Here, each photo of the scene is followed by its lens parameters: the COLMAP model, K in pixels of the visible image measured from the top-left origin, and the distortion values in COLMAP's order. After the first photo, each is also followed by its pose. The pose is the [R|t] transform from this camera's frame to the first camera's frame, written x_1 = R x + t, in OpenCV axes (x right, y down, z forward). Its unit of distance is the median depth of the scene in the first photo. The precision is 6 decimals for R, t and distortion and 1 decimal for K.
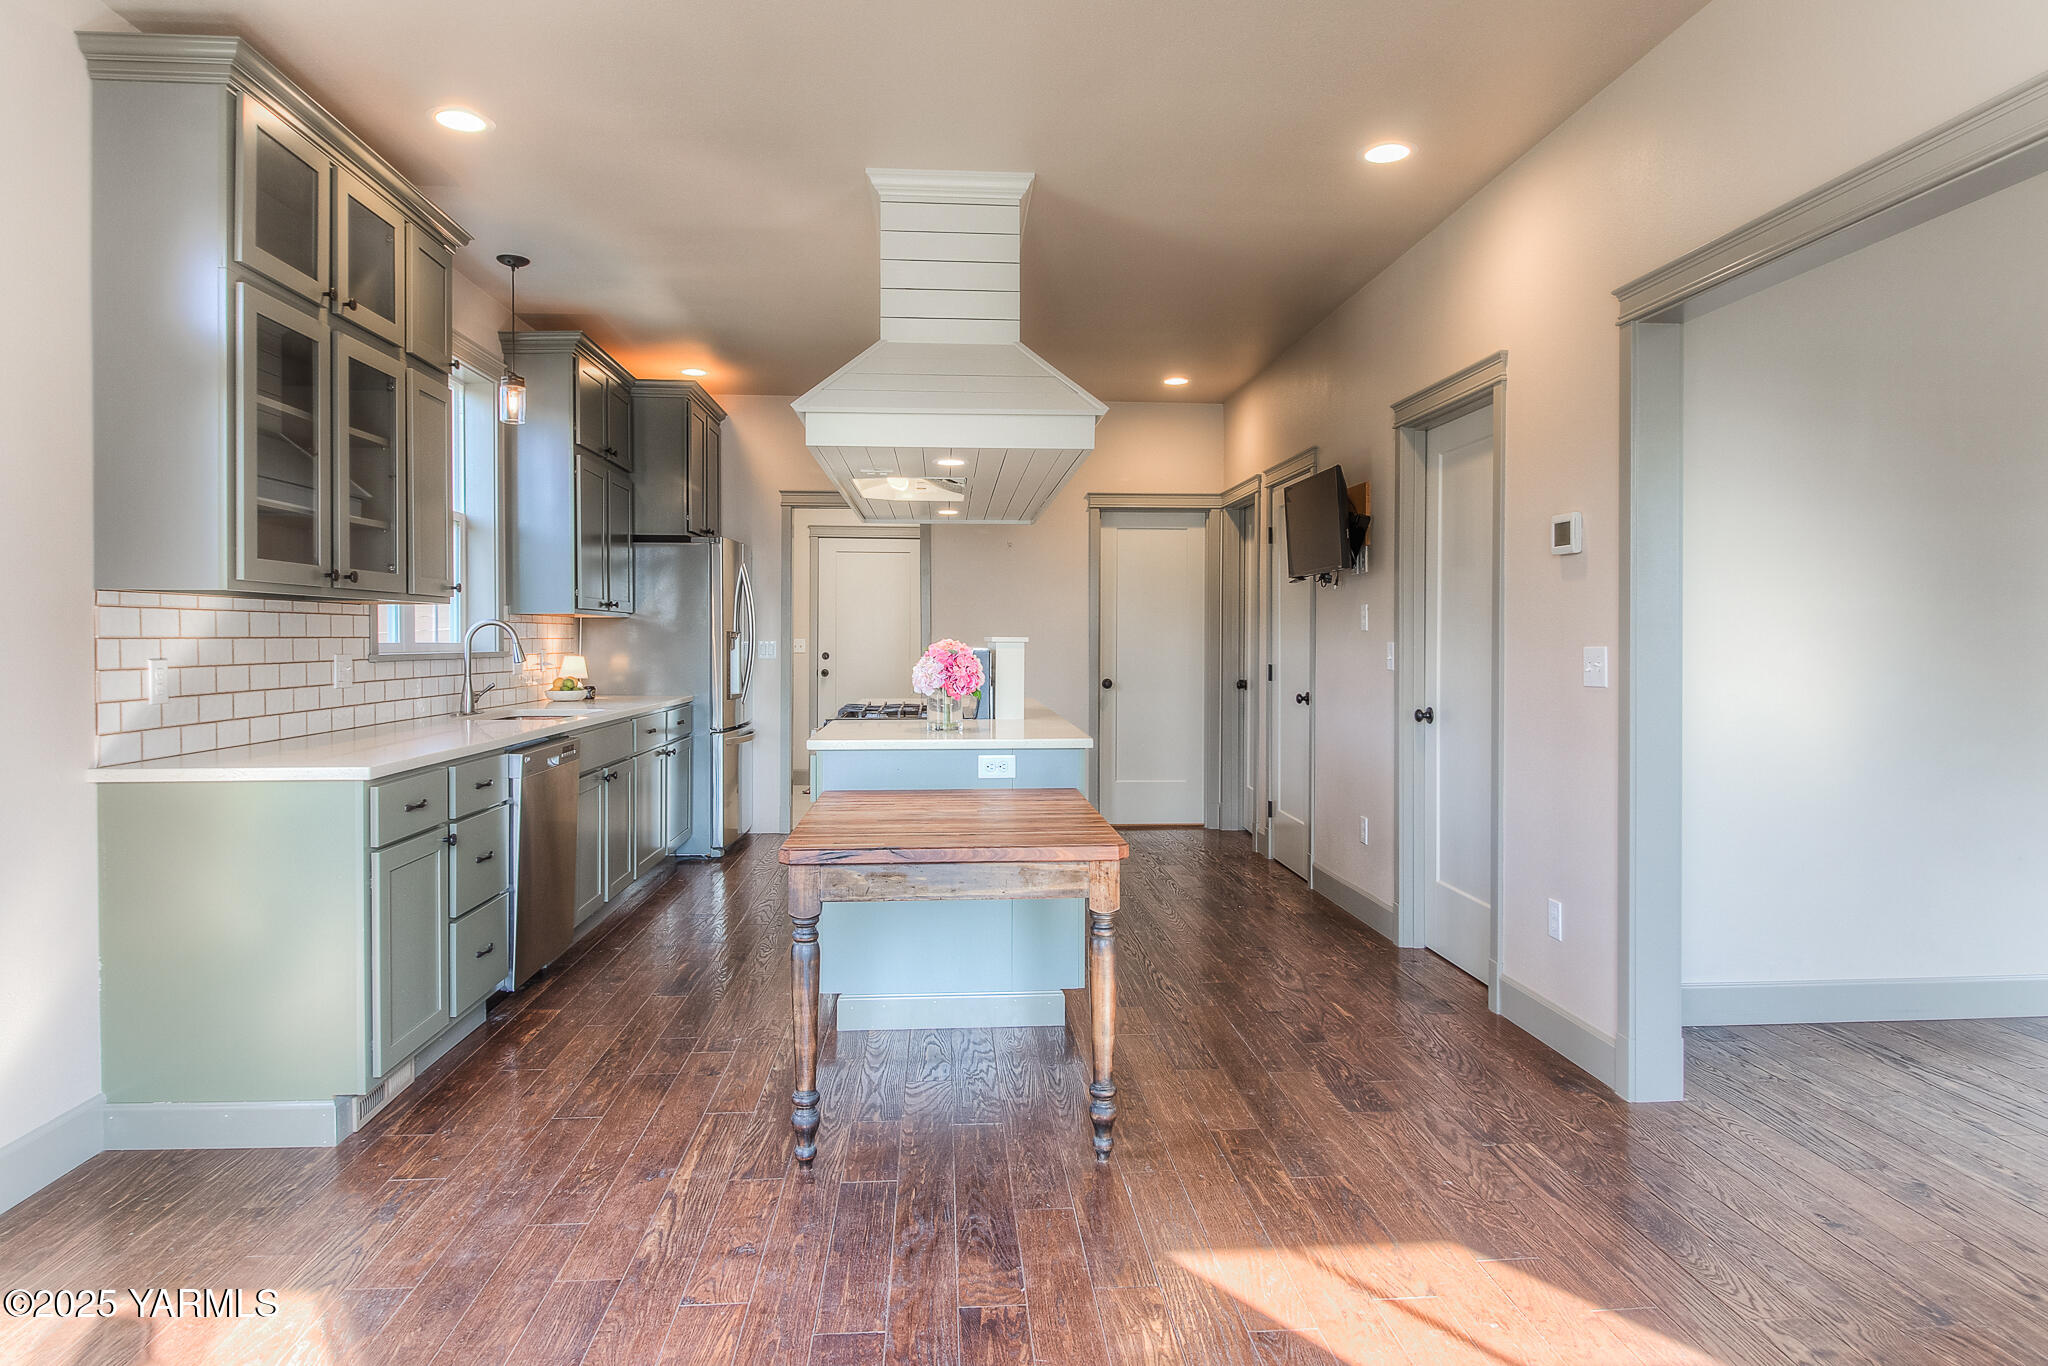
lens RADIAL K [[1196.6, 0, 1027.9], [0, 1196.6, 651.0], [0, 0, 1]] dist [-0.000034, -0.001377]
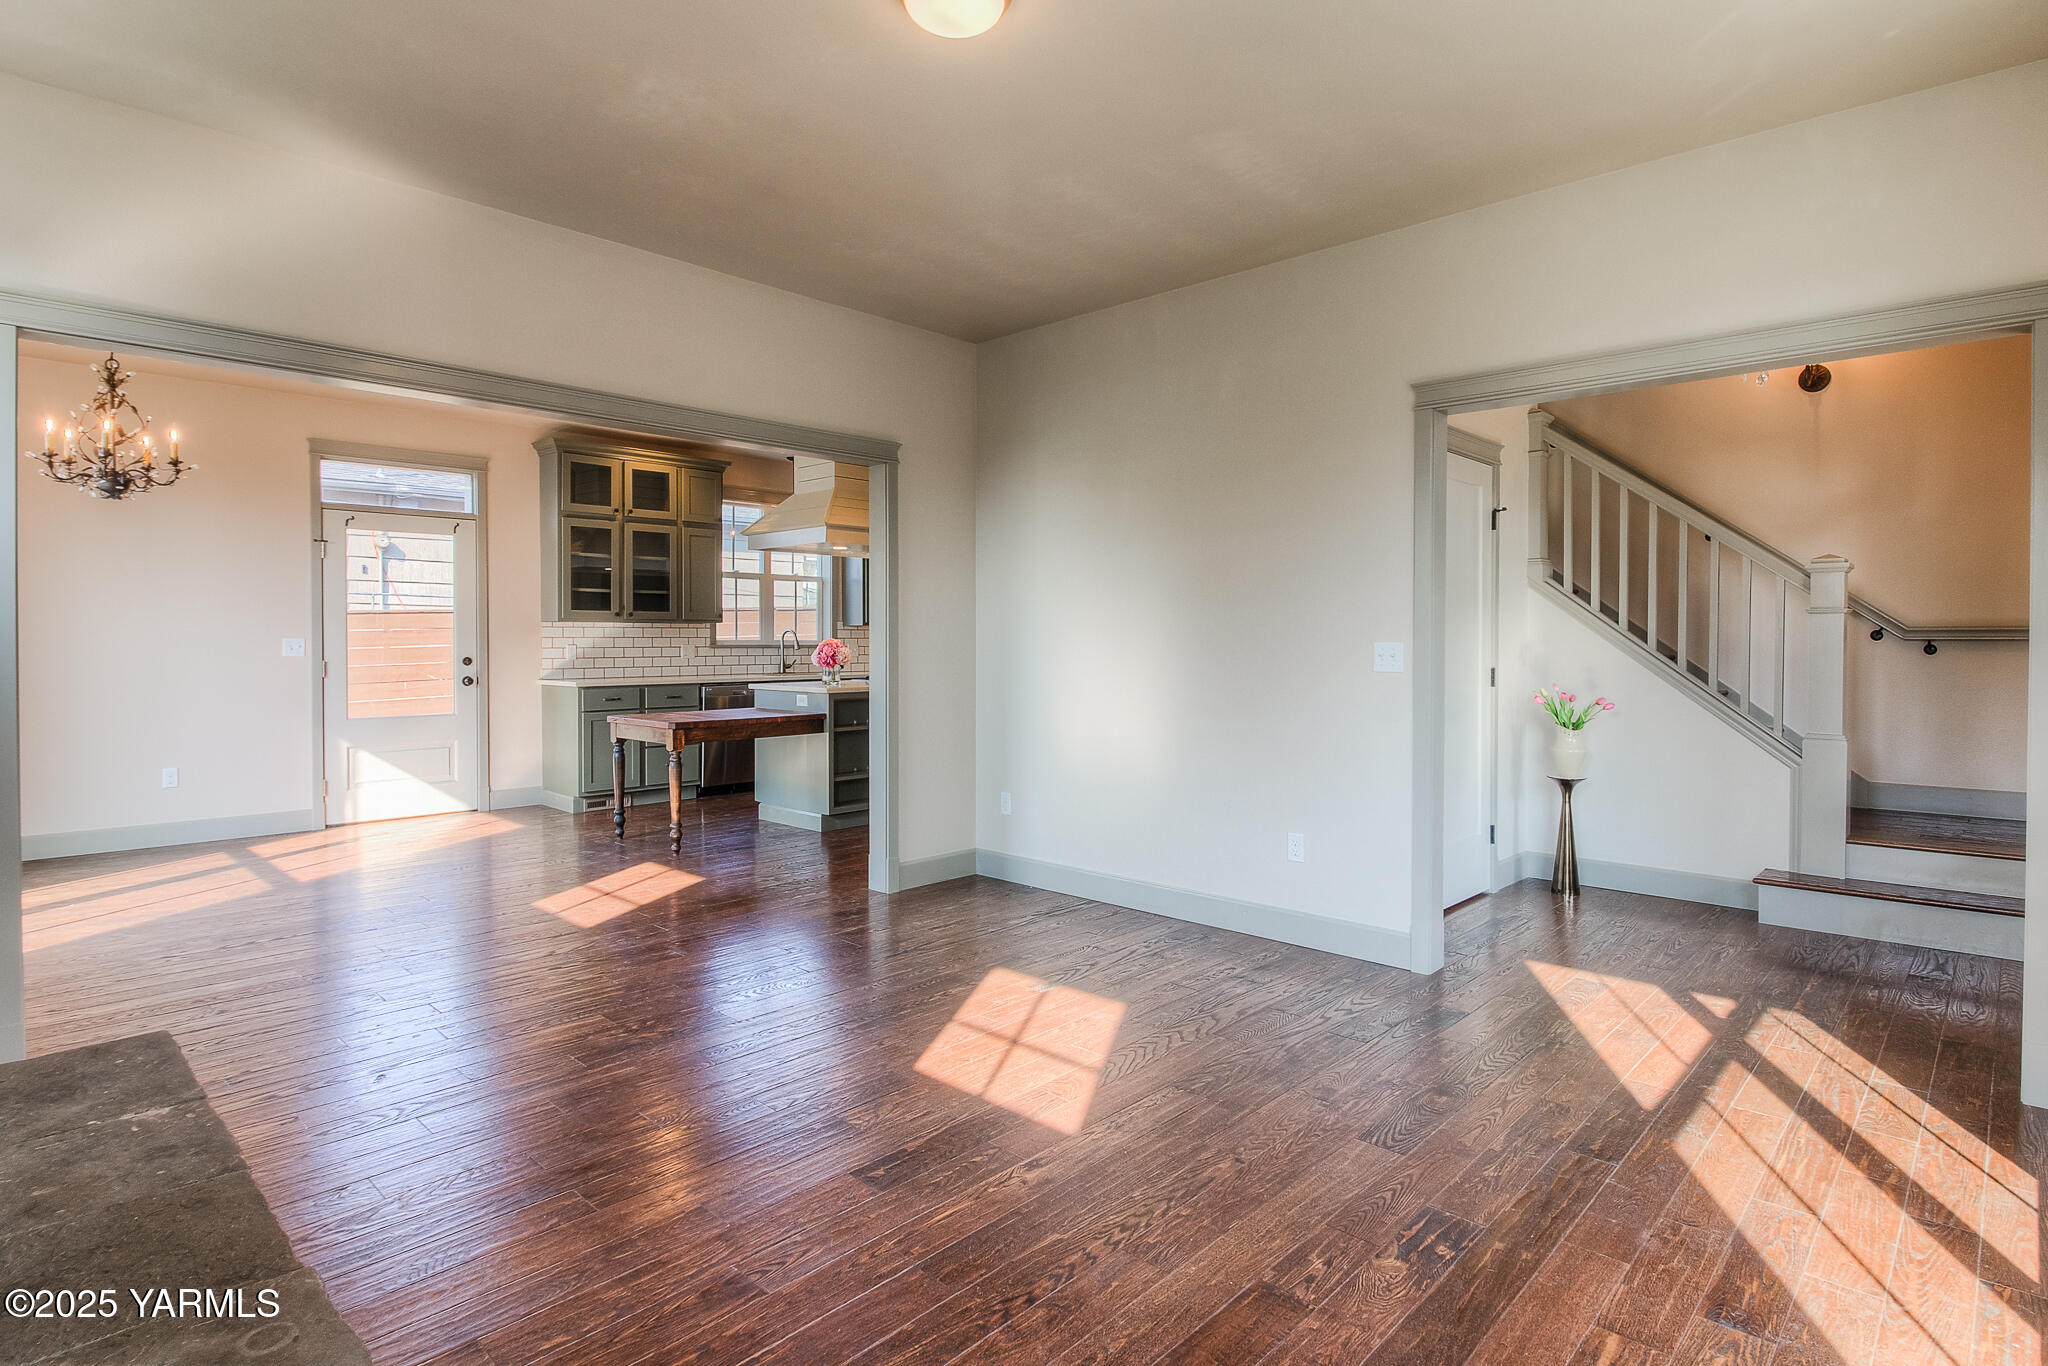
lens RADIAL K [[1036.9, 0, 1017.5], [0, 1036.9, 648.5], [0, 0, 1]] dist [-0.001329, -0.000918]
pose [[0.678172, 0.009482, -0.734842, 1.719041], [-0.010269, 0.999941, 0.003426, -0.003408], [0.734831, 0.005223, 0.678230, 0.075935]]
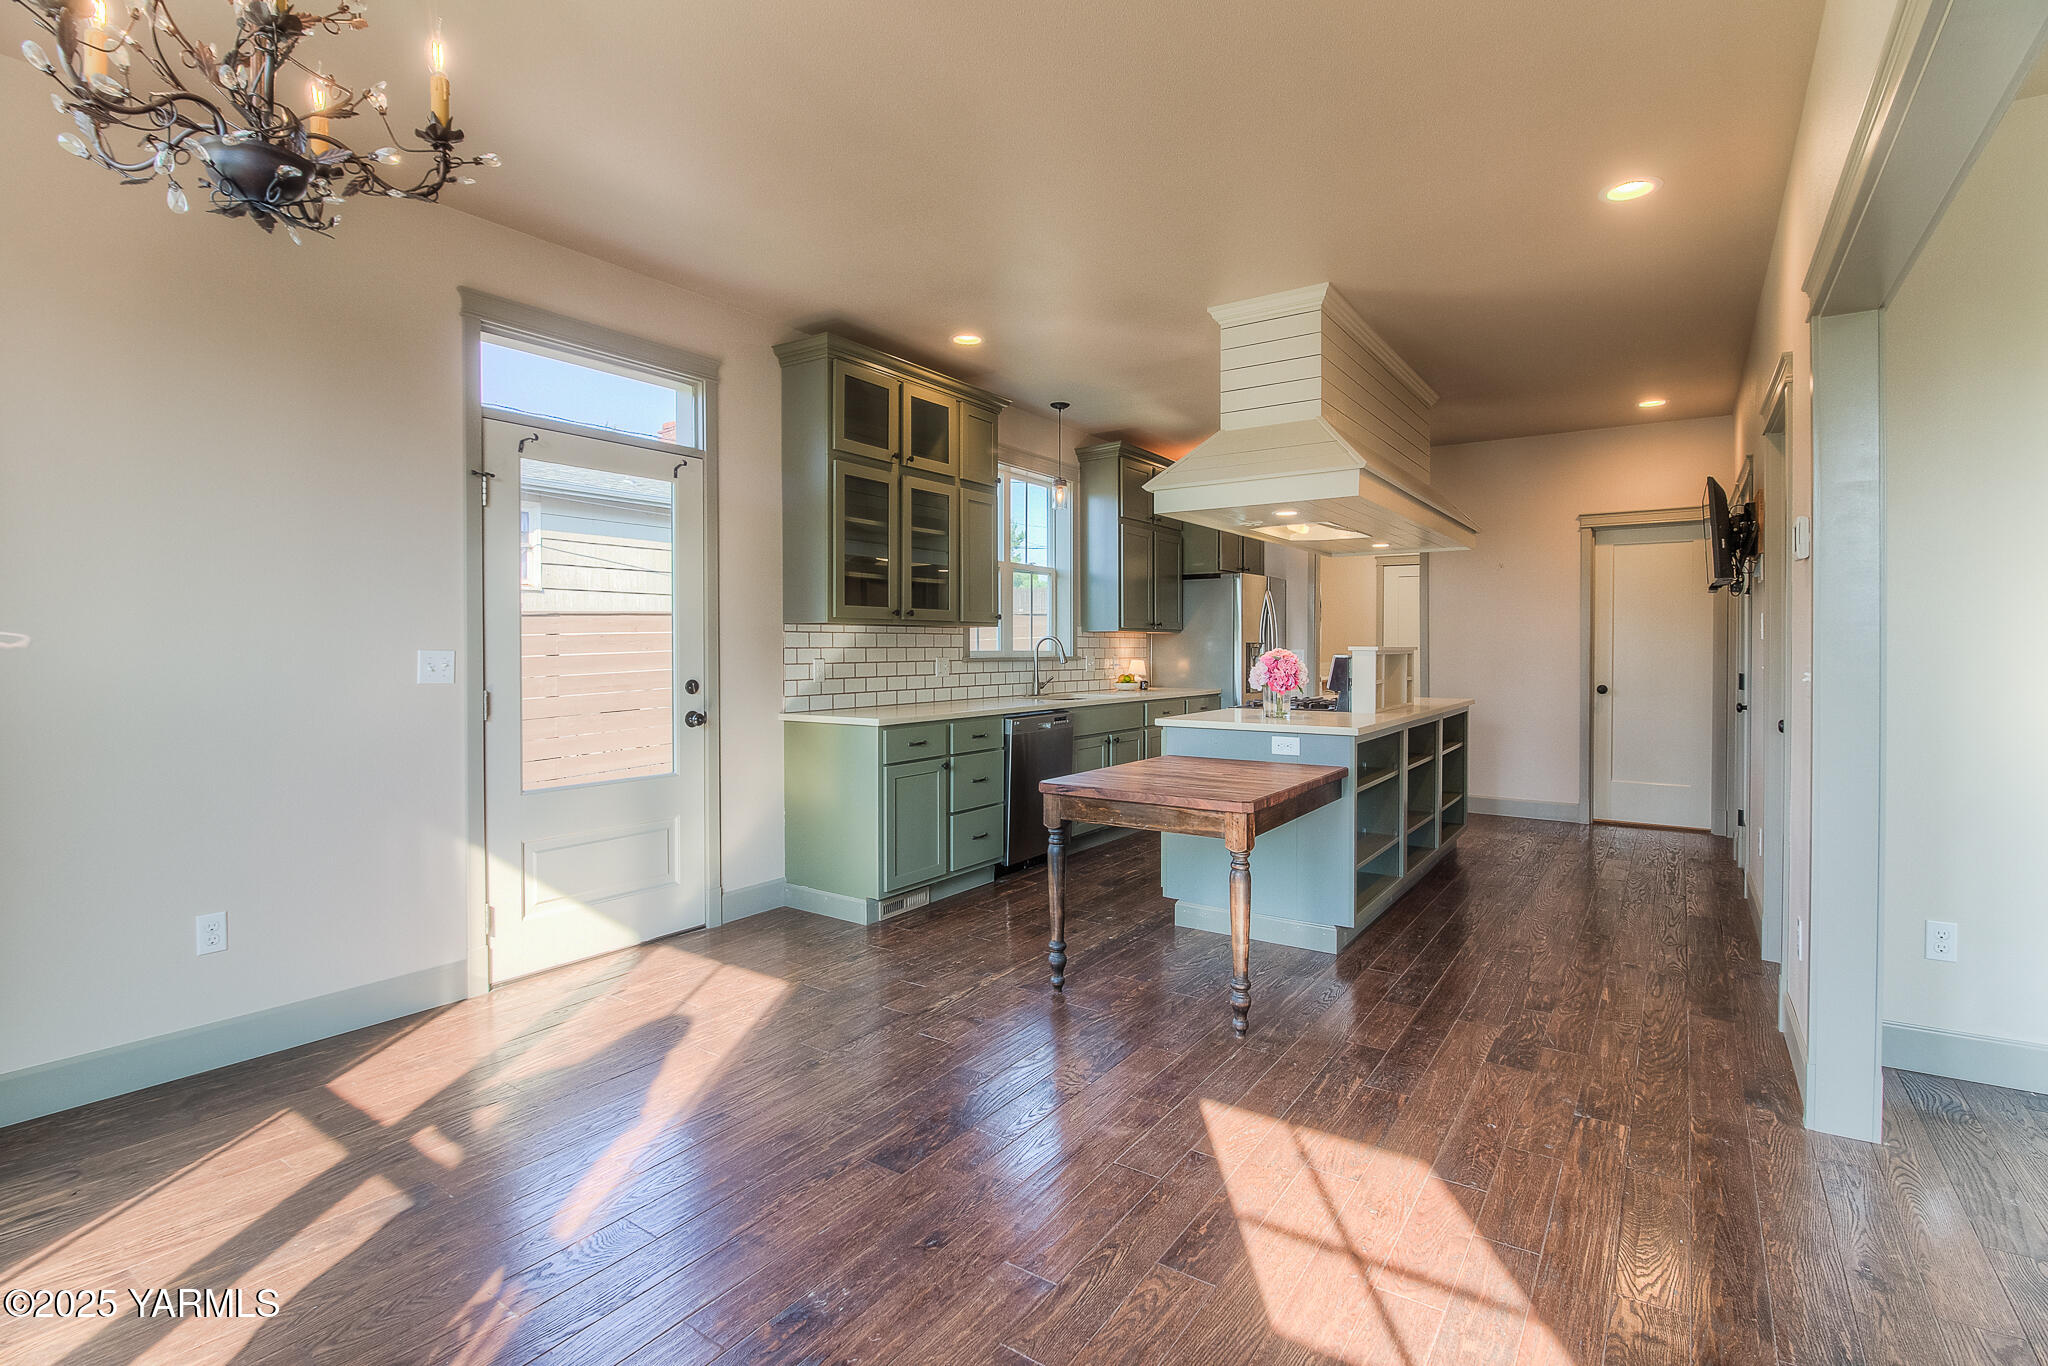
lens RADIAL K [[945.1, 0, 1026.7], [0, 945.1, 657.5], [0, 0, 1]] dist [-0.001604, -0.000173]
pose [[0.781912, 0.005767, -0.623362, 0.442245], [-0.005903, 0.999981, 0.001846, -0.000075], [0.623361, 0.002236, 0.781931, 0.017406]]
